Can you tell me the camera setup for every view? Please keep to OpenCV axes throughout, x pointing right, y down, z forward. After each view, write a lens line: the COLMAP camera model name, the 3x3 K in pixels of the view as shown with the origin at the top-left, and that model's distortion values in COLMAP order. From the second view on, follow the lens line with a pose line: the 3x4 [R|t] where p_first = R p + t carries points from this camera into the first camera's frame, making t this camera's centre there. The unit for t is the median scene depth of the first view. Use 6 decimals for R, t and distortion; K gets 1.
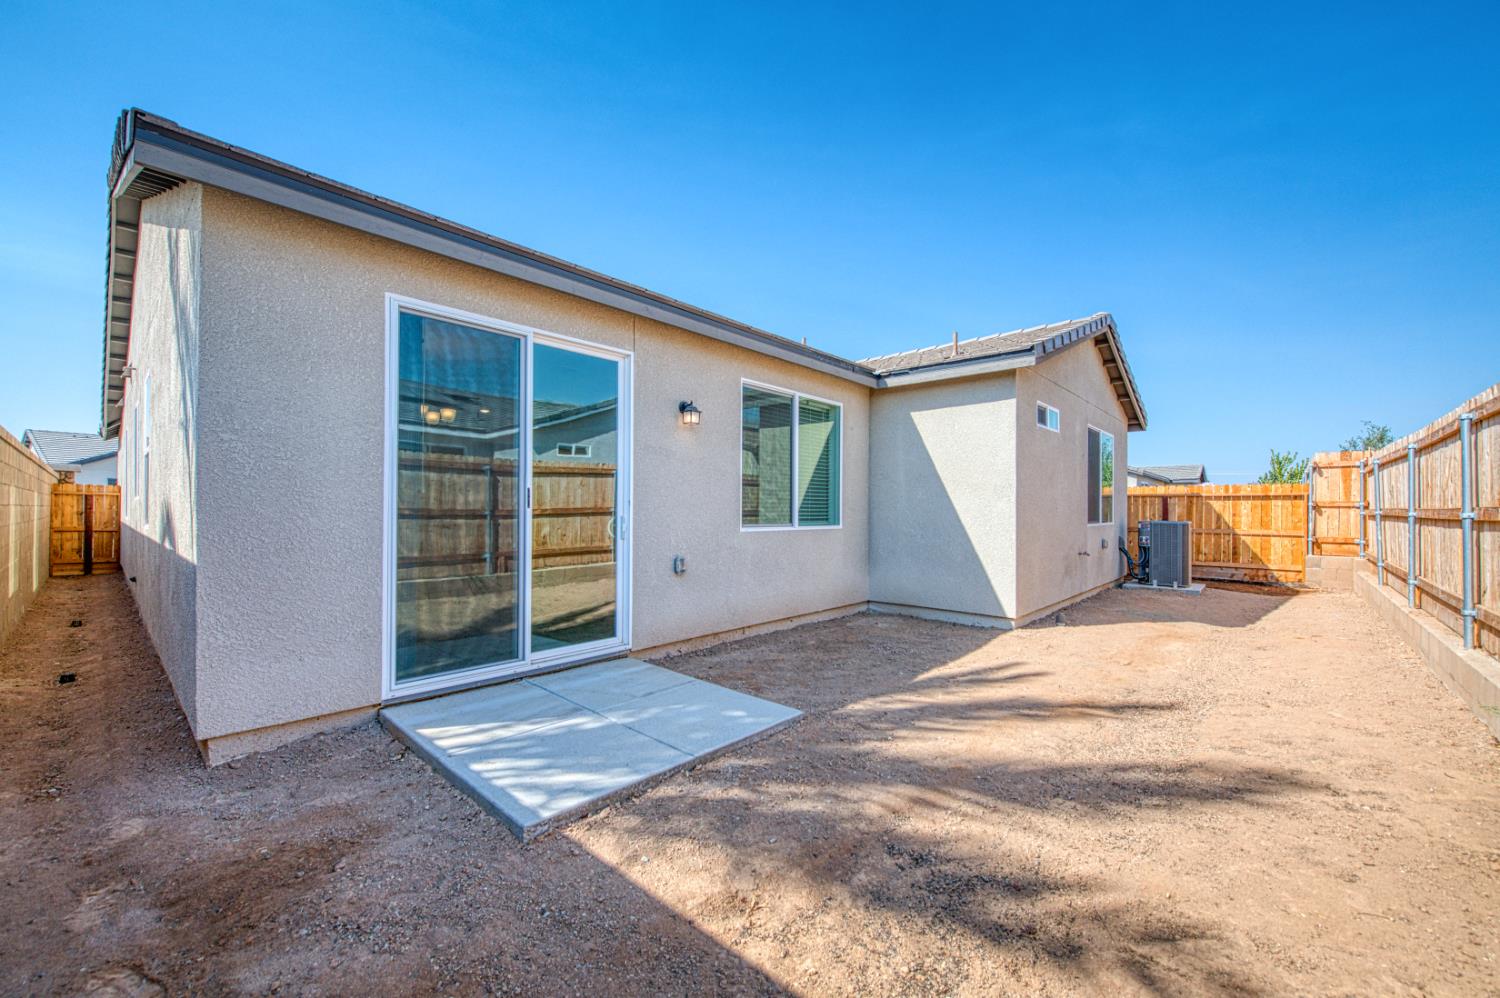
lens RADIAL K [[576.7, 0, 750.0], [0, 576.7, 499.0], [0, 0, 1]] dist [0.000321, 0.000007]
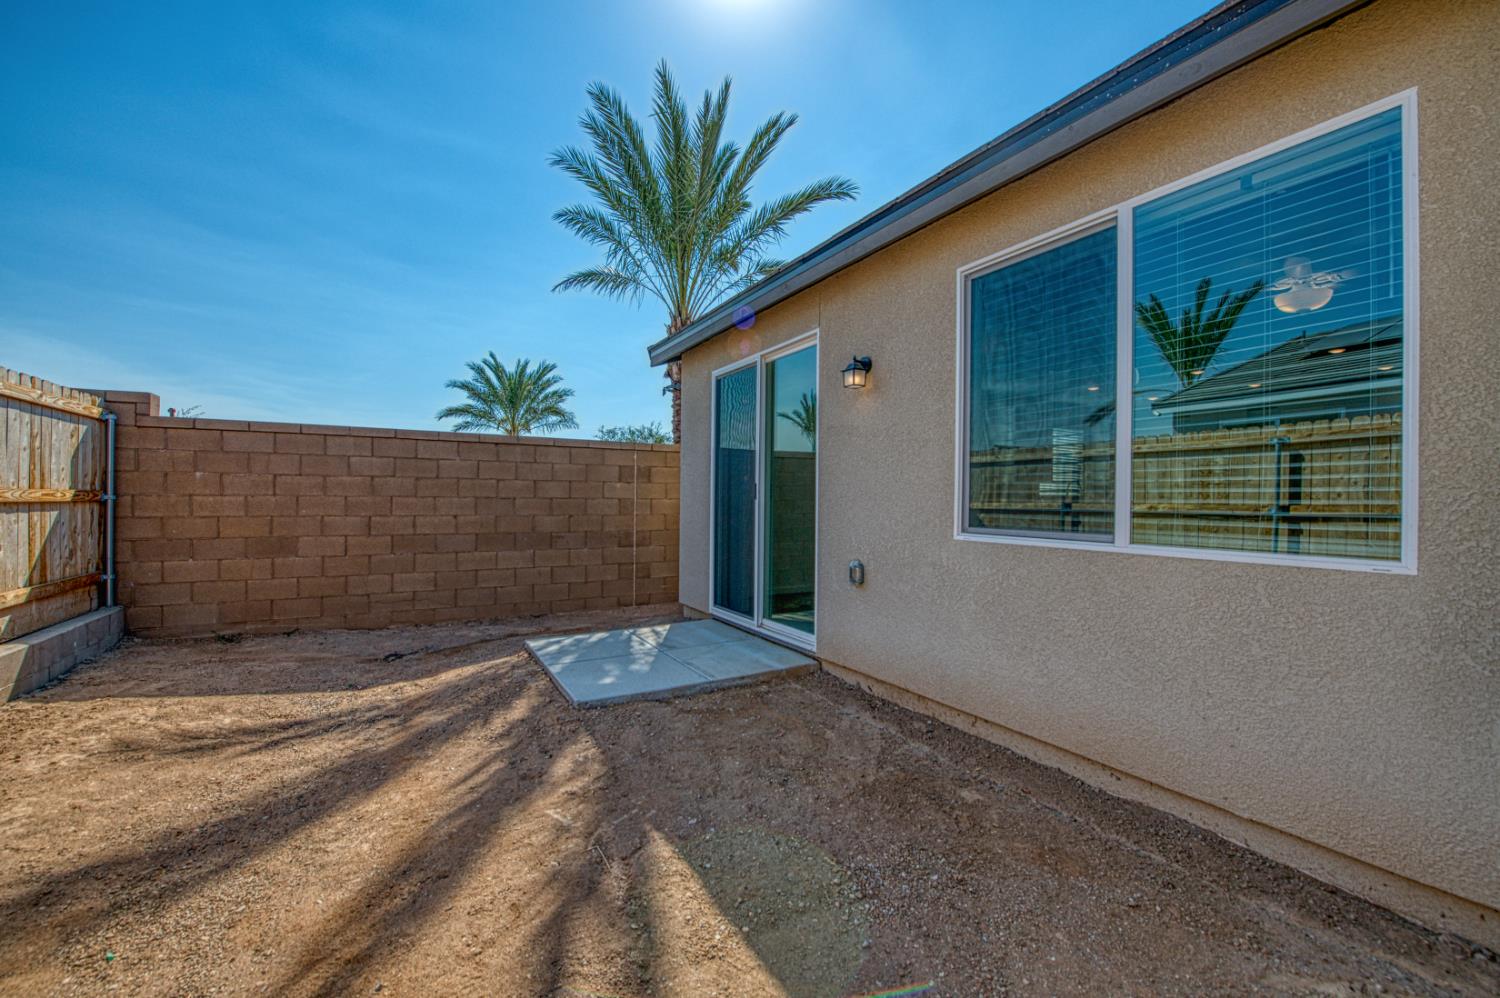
lens RADIAL K [[611.3, 0, 758.9], [0, 611.3, 510.0], [0, 0, 1]] dist [-0.001179, -0.000098]
pose [[-0.310231, 0.003255, -0.950656, 0.719022], [0.006004, 0.999981, 0.001464, 0.029908], [0.950642, -0.005254, -0.310244, 1.169921]]
